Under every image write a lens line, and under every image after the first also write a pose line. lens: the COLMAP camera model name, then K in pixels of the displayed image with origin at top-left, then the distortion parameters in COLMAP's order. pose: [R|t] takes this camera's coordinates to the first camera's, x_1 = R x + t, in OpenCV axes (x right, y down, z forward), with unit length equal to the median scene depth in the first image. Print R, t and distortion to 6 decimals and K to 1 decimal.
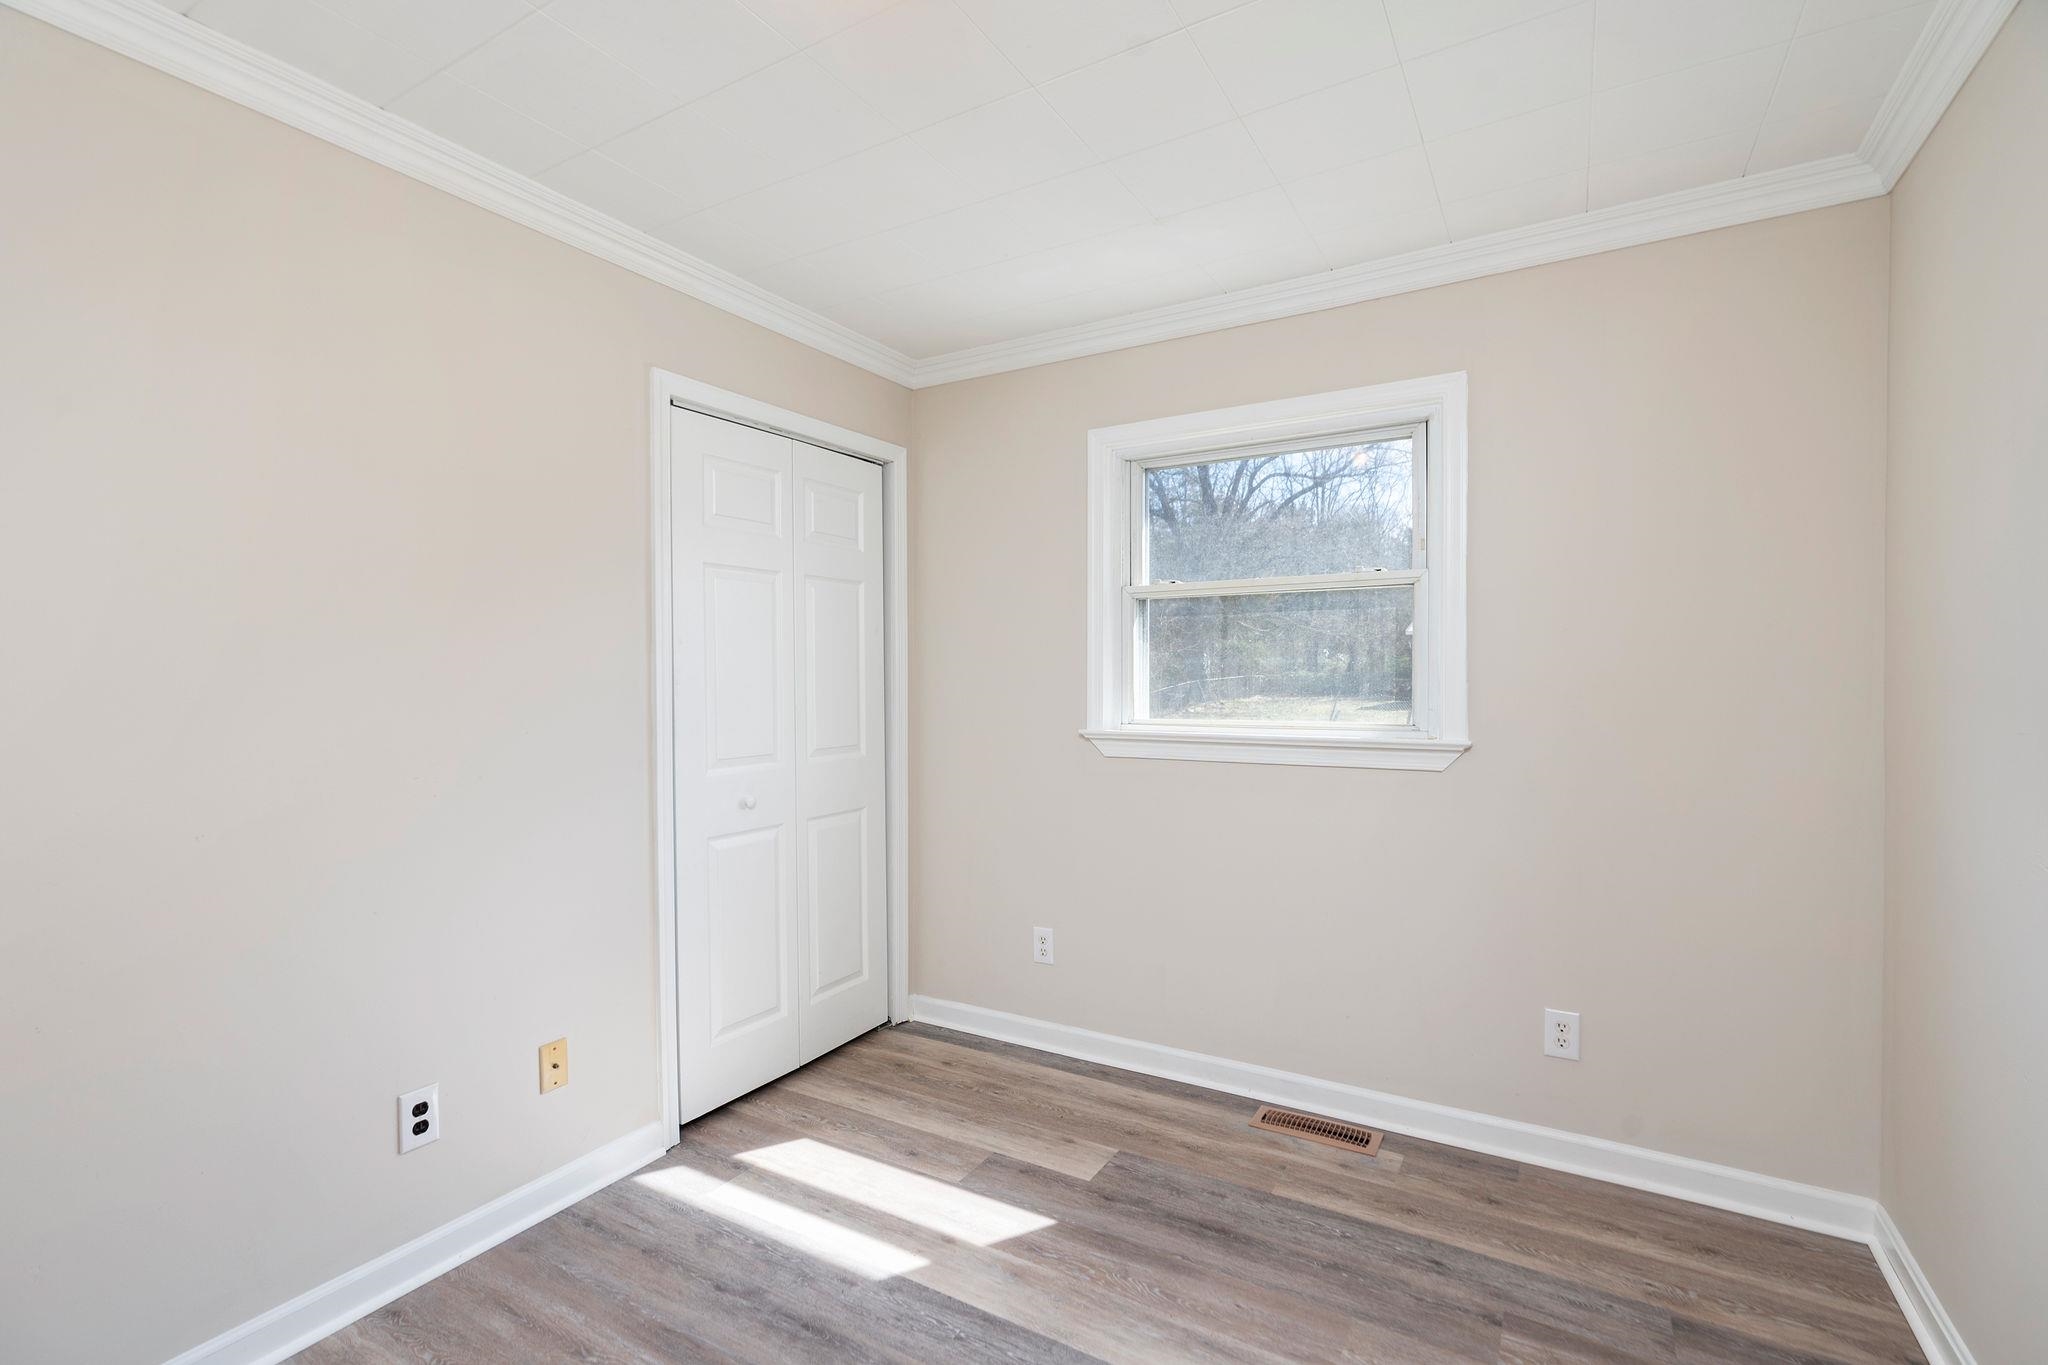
lens RADIAL K [[942.4, 0, 1013.6], [0, 942.4, 691.1], [0, 0, 1]] dist [-0.003043, 0.005390]
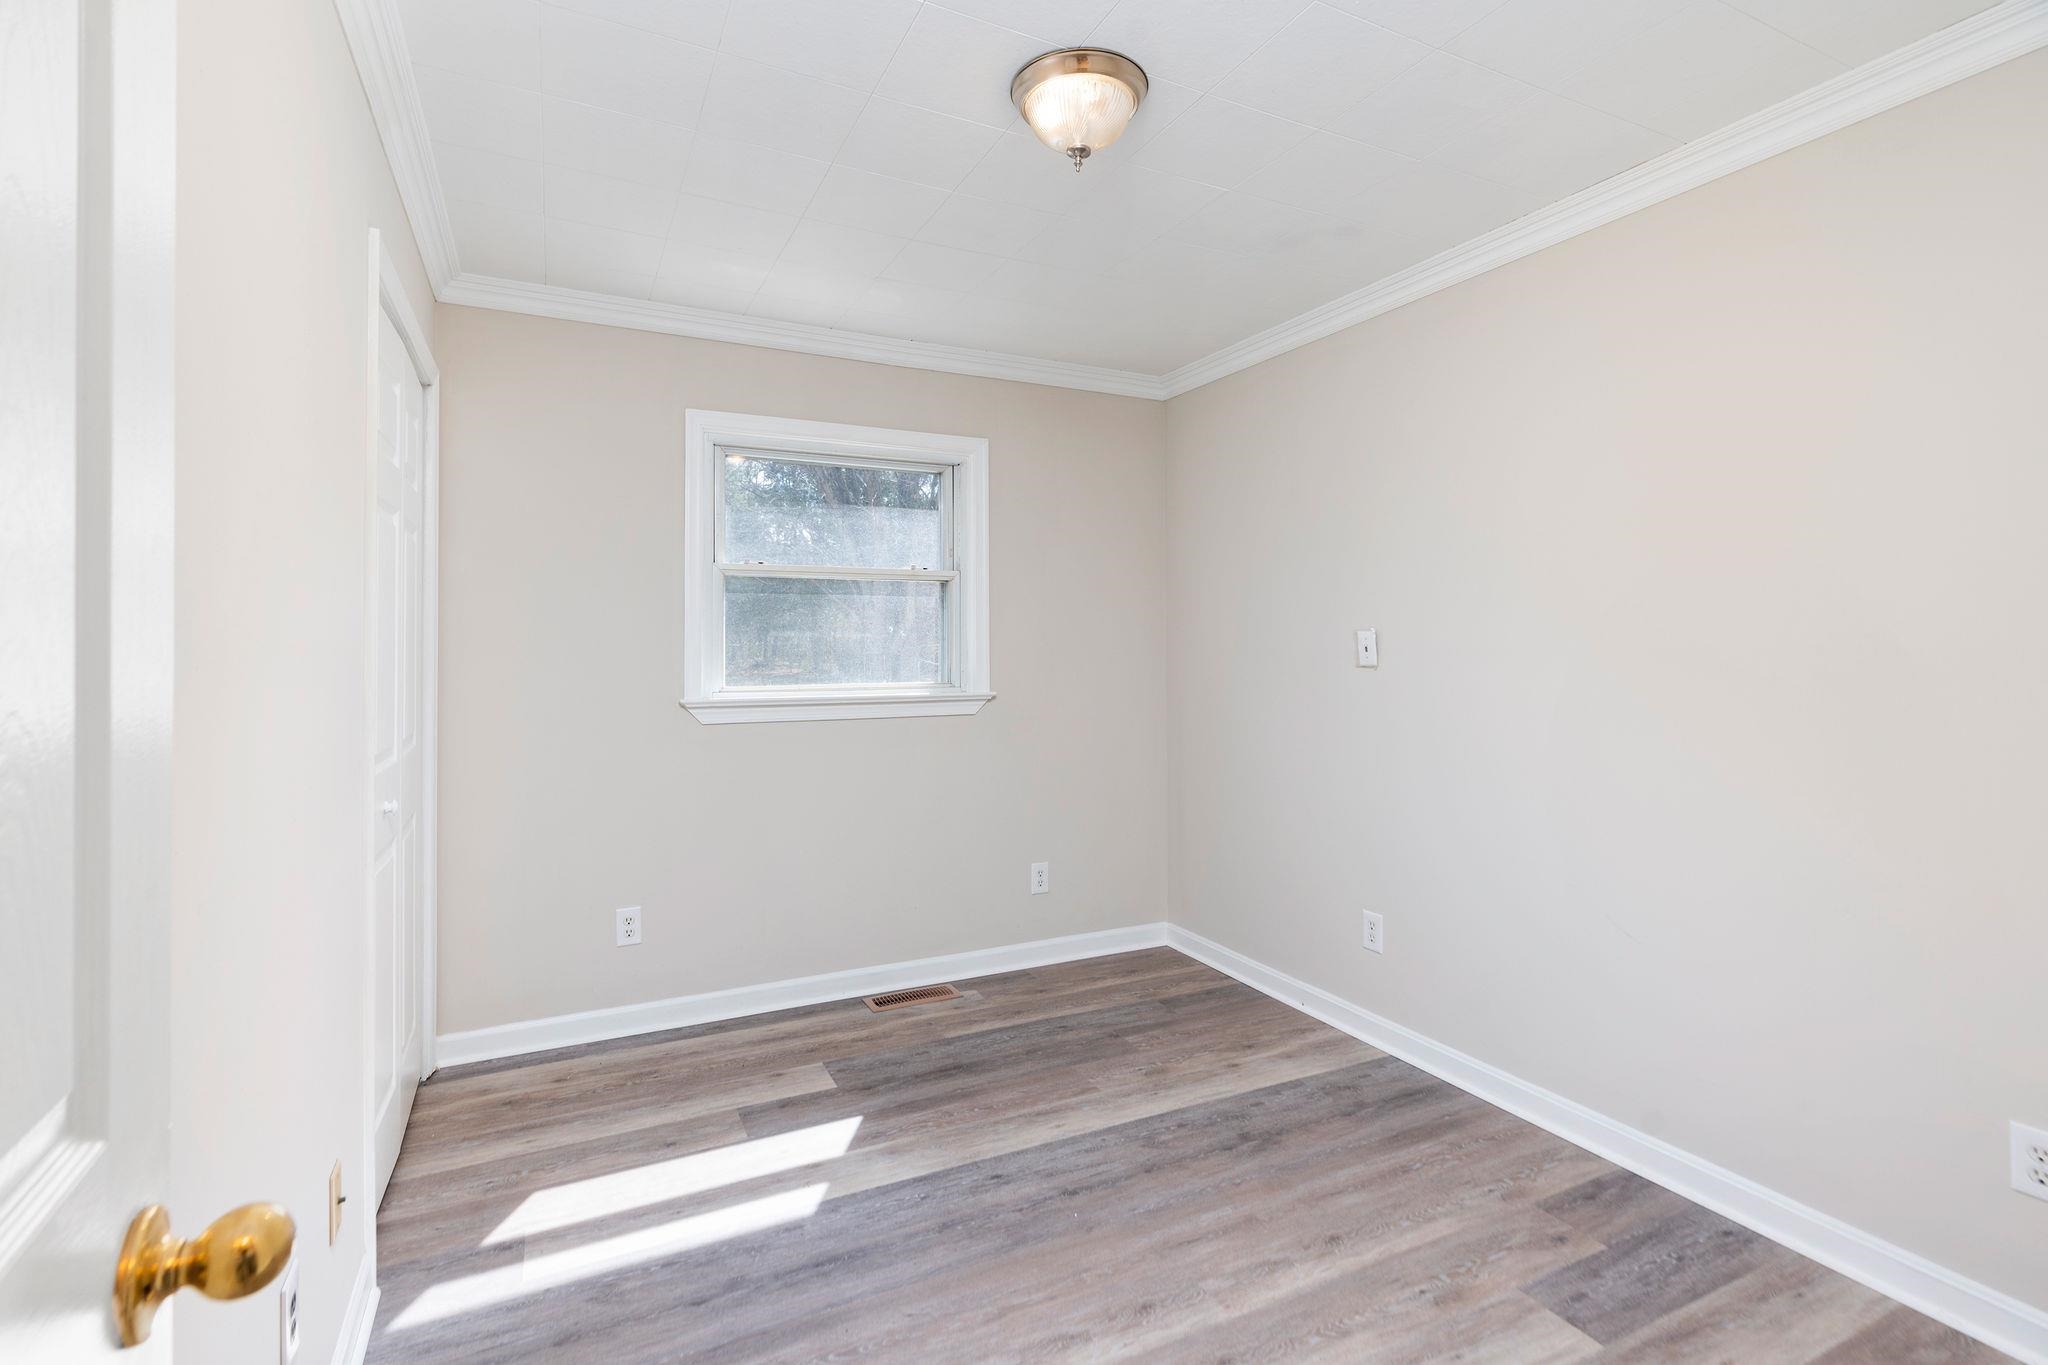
lens RADIAL K [[953.5, 0, 1028.3], [0, 953.5, 641.0], [0, 0, 1]] dist [0.002978, 0.000944]
pose [[0.530054, 0.011774, 0.847882, -0.780331], [0.013033, 0.999672, -0.022030, 0.007201], [-0.847864, 0.022727, 0.529727, 0.176203]]
